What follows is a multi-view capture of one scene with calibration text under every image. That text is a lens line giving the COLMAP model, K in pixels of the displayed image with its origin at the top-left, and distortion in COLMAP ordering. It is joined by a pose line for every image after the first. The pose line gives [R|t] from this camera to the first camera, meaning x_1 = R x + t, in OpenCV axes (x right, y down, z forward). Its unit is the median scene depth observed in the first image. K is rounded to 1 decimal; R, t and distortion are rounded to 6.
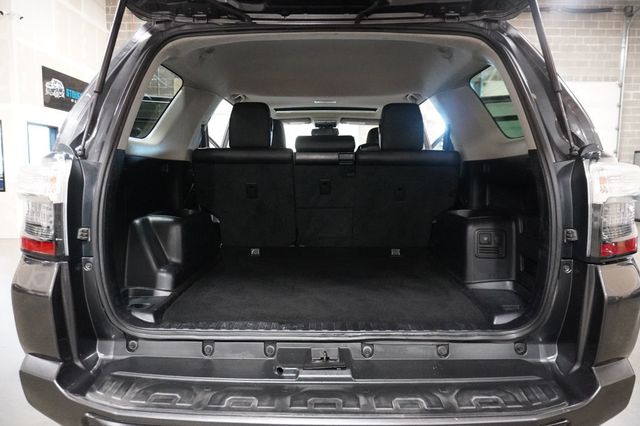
lens RADIAL K [[433.4, 0, 320.7], [0, 433.4, 212.2], [0, 0, 1]] dist [-0.004824, 0.002014]
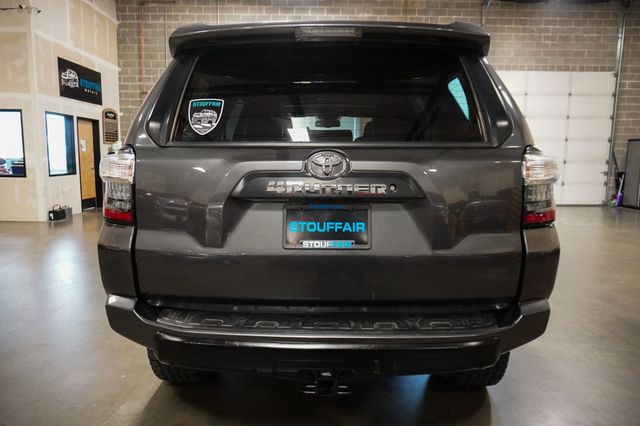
lens RADIAL K [[433.4, 0, 319.0], [0, 433.4, 213.1], [0, 0, 1]] dist [-0.004824, 0.002014]
pose [[0.999943, 0.003372, -0.010083, -0.000301], [-0.003045, 0.999473, 0.032315, 0.026253], [0.010187, -0.032282, 0.999427, -0.378059]]
